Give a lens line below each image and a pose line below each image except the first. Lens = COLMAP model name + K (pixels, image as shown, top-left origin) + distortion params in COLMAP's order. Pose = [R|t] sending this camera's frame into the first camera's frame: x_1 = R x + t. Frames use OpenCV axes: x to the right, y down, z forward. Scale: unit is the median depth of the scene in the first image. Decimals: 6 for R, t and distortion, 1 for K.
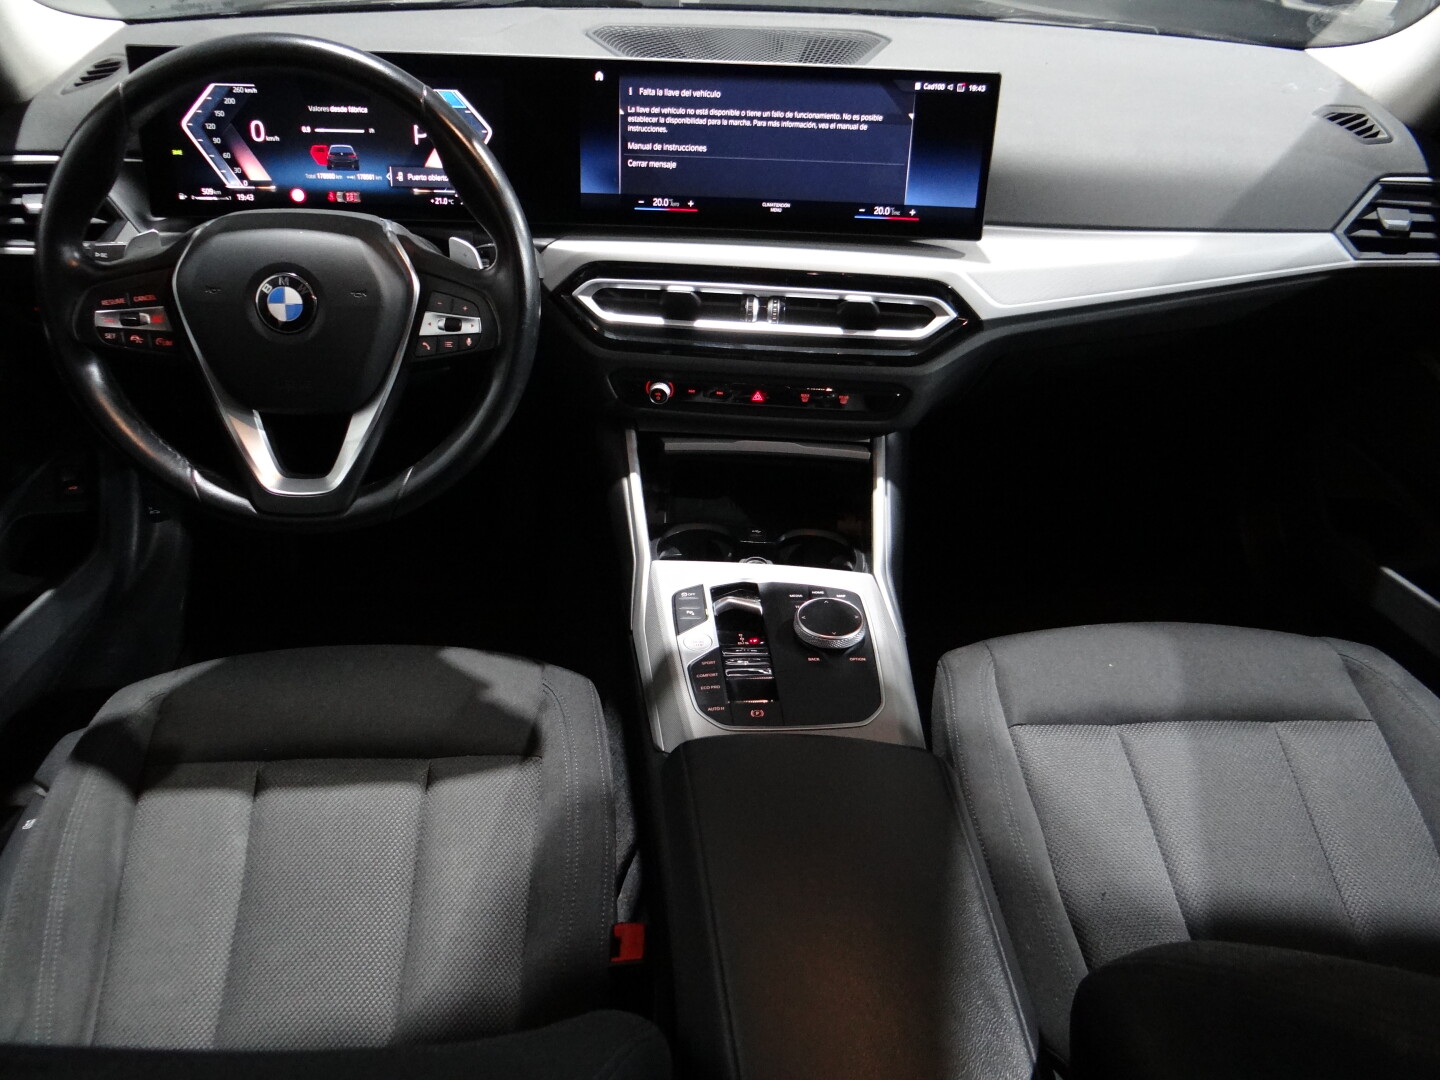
lens RADIAL K [[1113.5, 0, 720.0], [0, 1113.5, 540.0], [0, 0, 1]] dist [-0.015659, -0.000294]
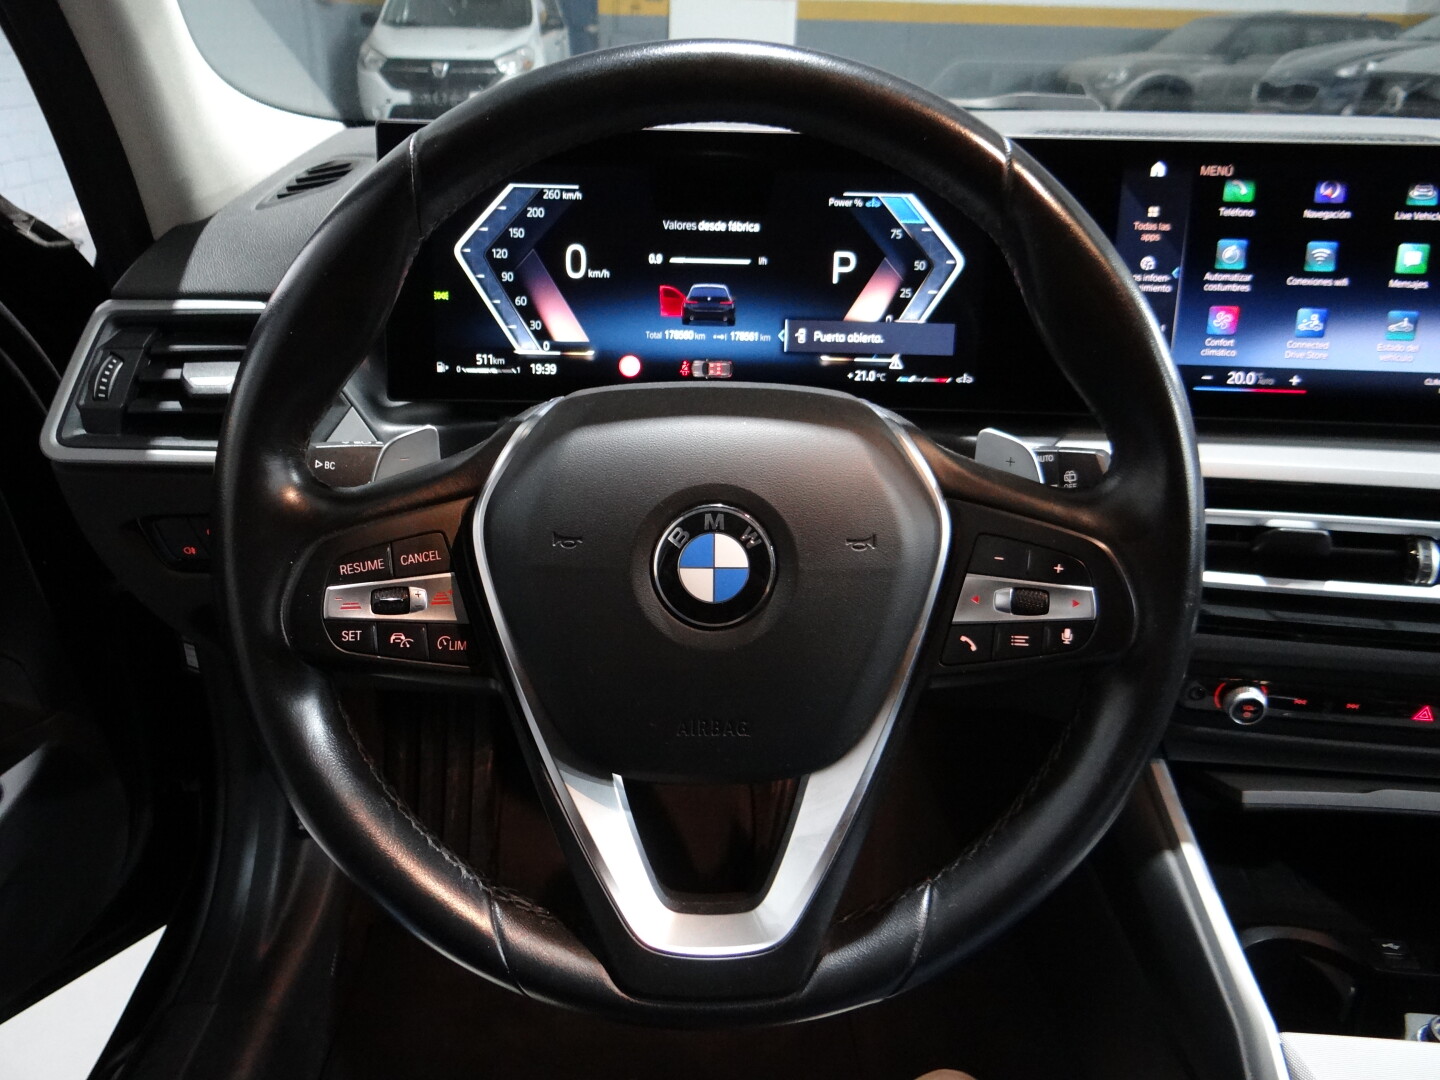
lens RADIAL K [[1113.5, 0, 720.0], [0, 1113.5, 540.0], [0, 0, 1]] dist [-0.015659, -0.000294]
pose [[0.998093, 0.007071, -0.061327, -0.299355], [-0.016821, 0.986982, -0.159949, -0.125318], [0.059397, 0.160675, 0.985218, 0.434676]]
